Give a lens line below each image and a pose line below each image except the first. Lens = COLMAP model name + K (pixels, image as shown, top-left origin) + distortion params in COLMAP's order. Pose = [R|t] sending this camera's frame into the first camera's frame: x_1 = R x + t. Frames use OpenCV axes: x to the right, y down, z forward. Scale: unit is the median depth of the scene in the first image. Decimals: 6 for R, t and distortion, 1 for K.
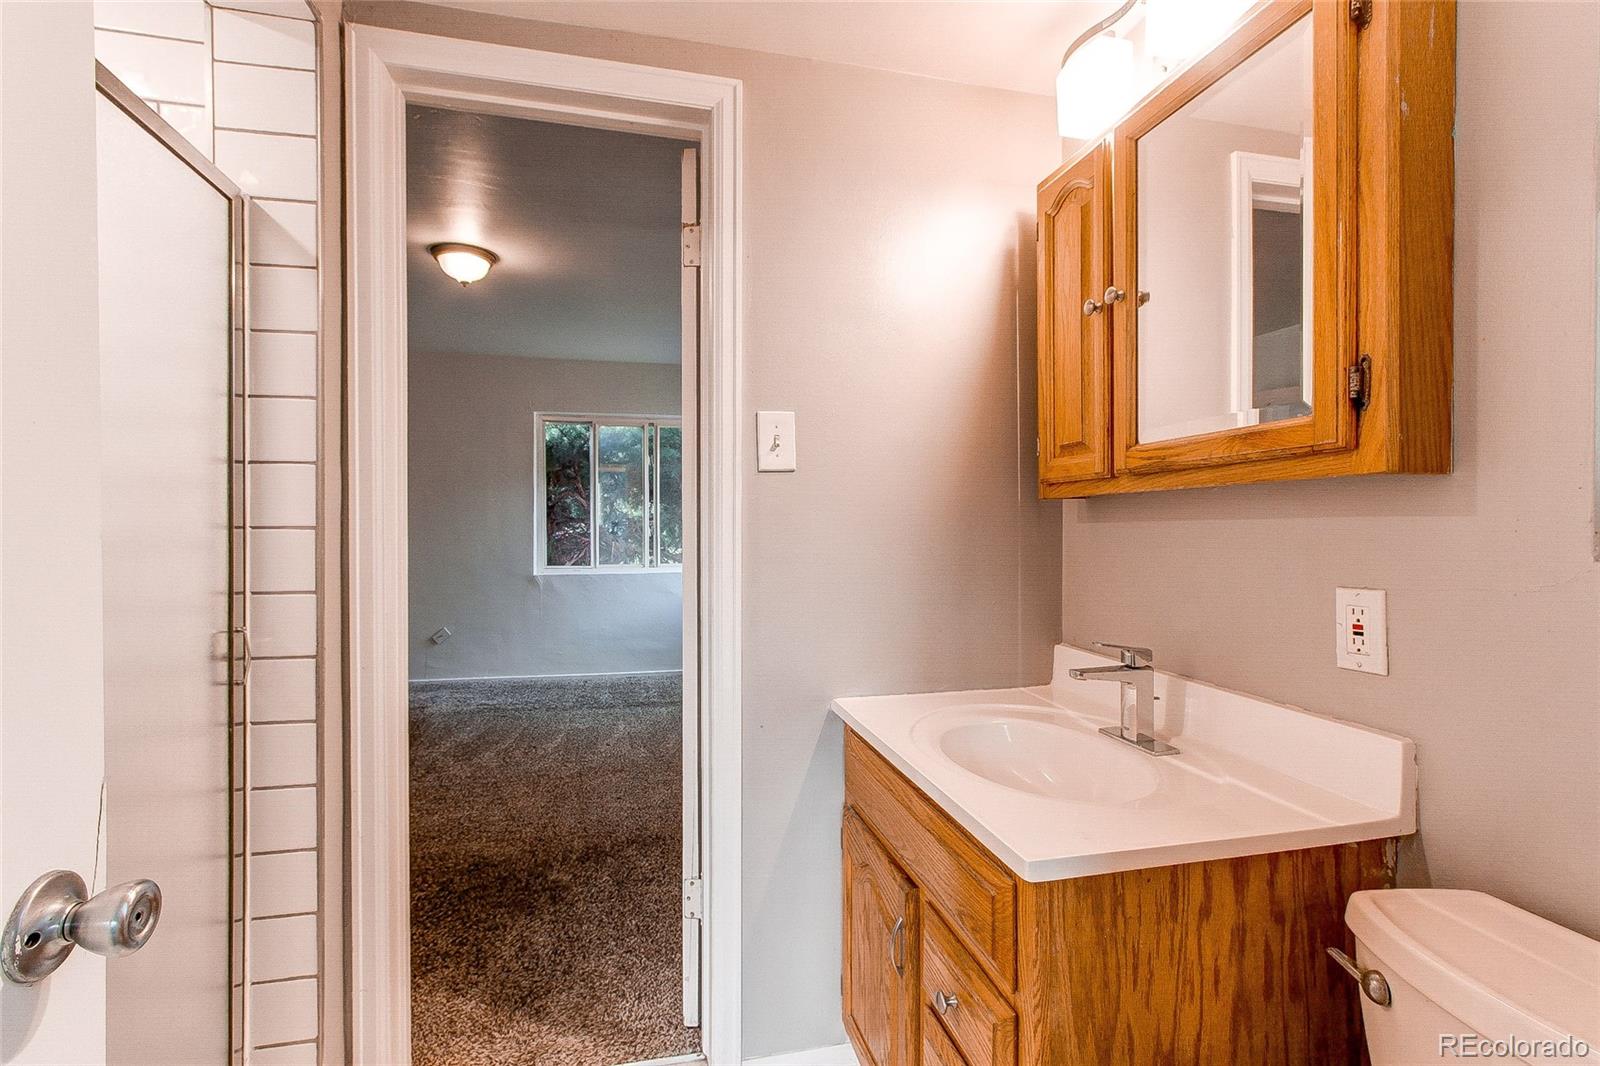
lens RADIAL K [[736.2, 0, 787.0], [0, 736.2, 531.4], [0, 0, 1]] dist [-0.000790, 0.000291]
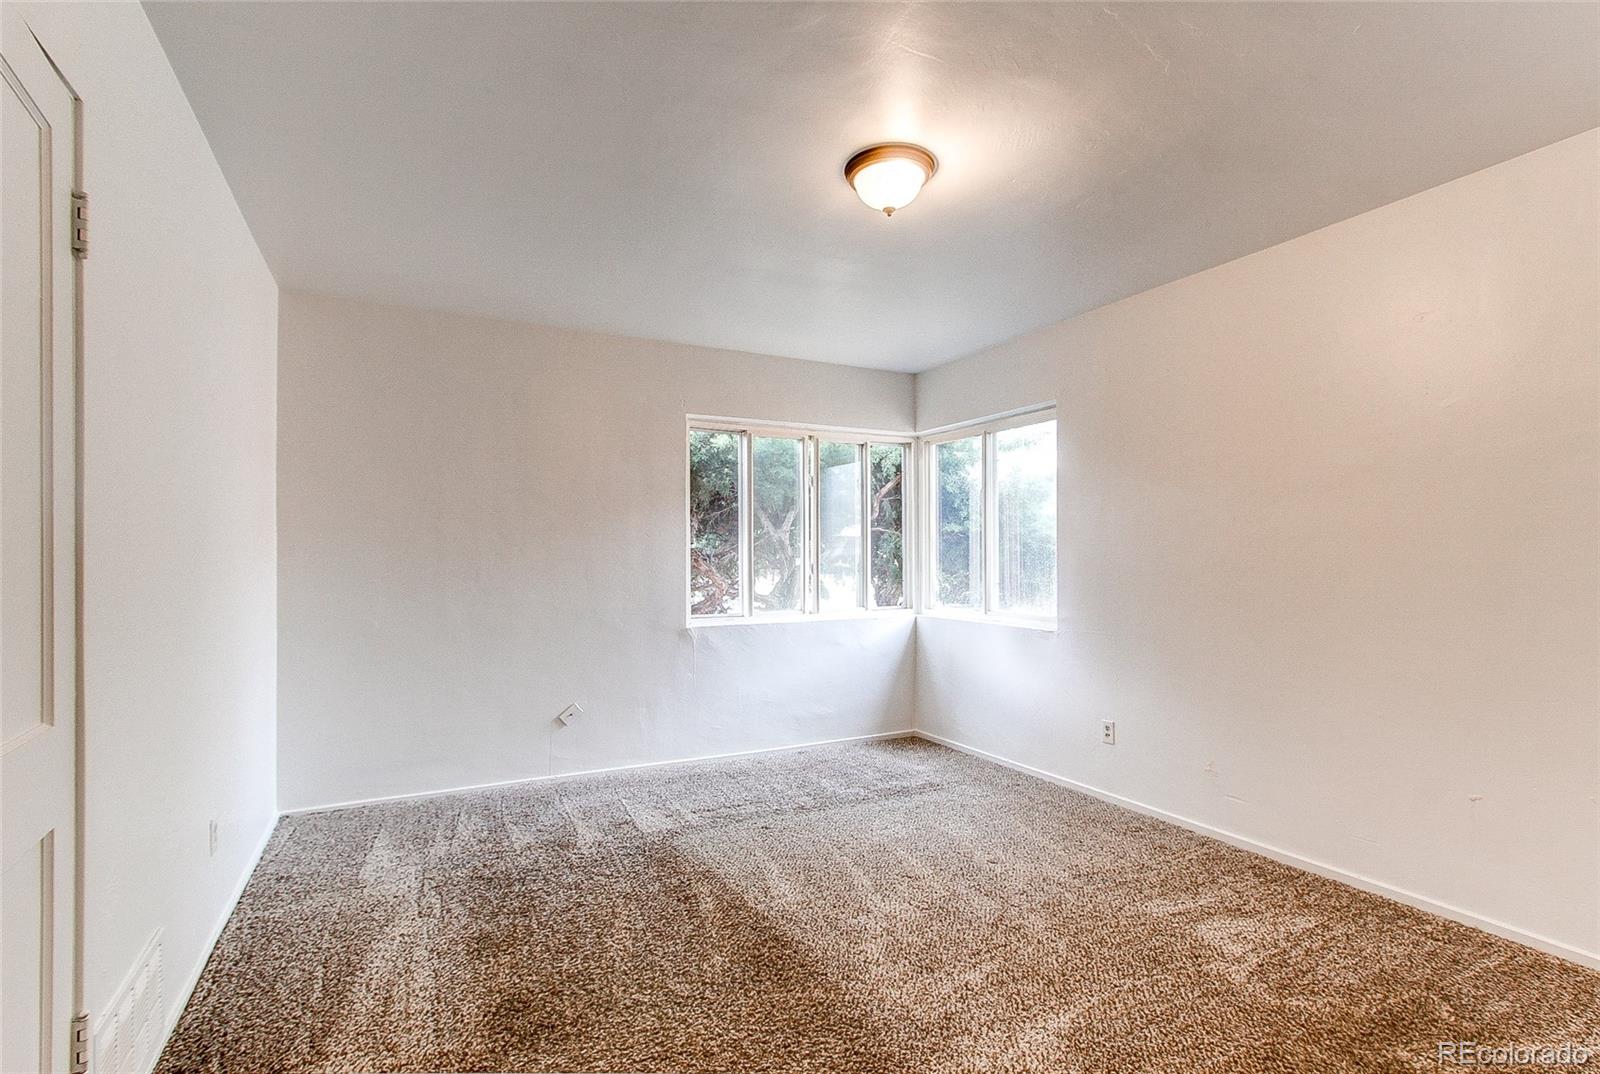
lens RADIAL K [[746.7, 0, 792.7], [0, 746.7, 557.2], [0, 0, 1]] dist [-0.000288, 0.000108]
pose [[0.968581, -0.003466, 0.248673, -1.102886], [0.005794, 0.999946, -0.008632, -0.016660], [-0.248630, 0.009801, 0.968549, 0.566959]]
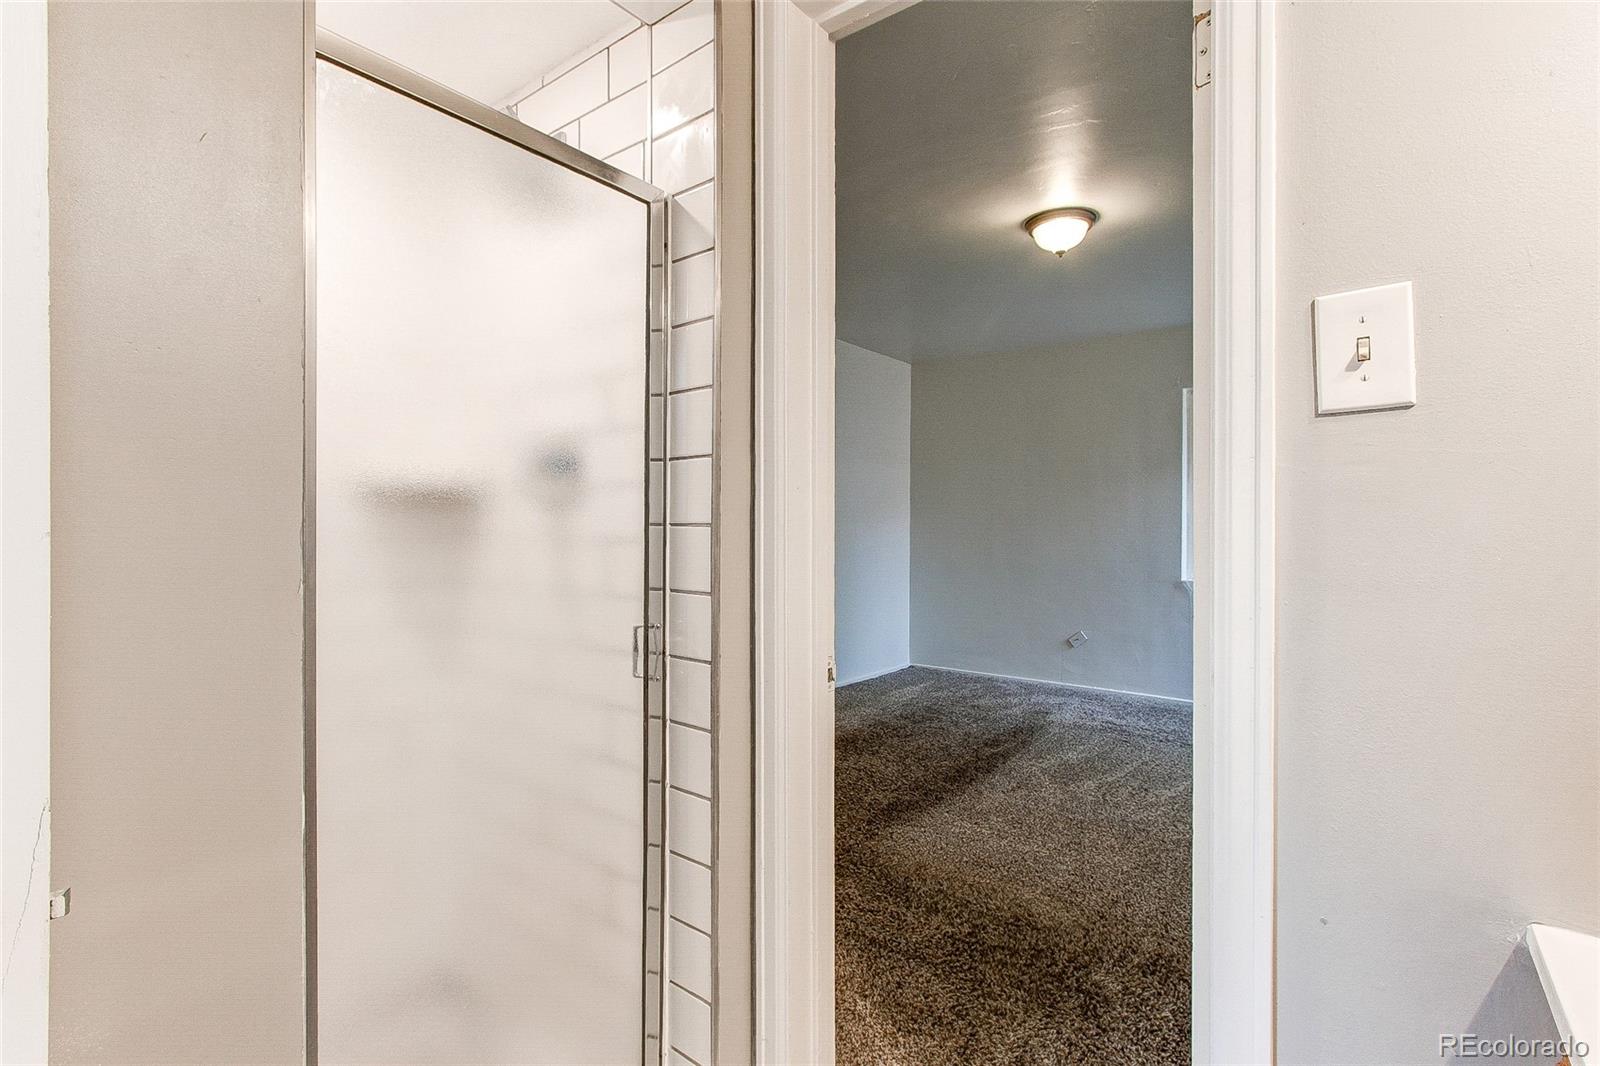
lens RADIAL K [[743.4, 0, 787.8], [0, 743.4, 523.9], [0, 0, 1]] dist [0.001632, 0.001332]
pose [[0.631184, 0.000232, -0.775633, 0.089436], [-0.004823, 0.999982, -0.003625, -0.001856], [0.775618, 0.006029, 0.631174, 0.272421]]
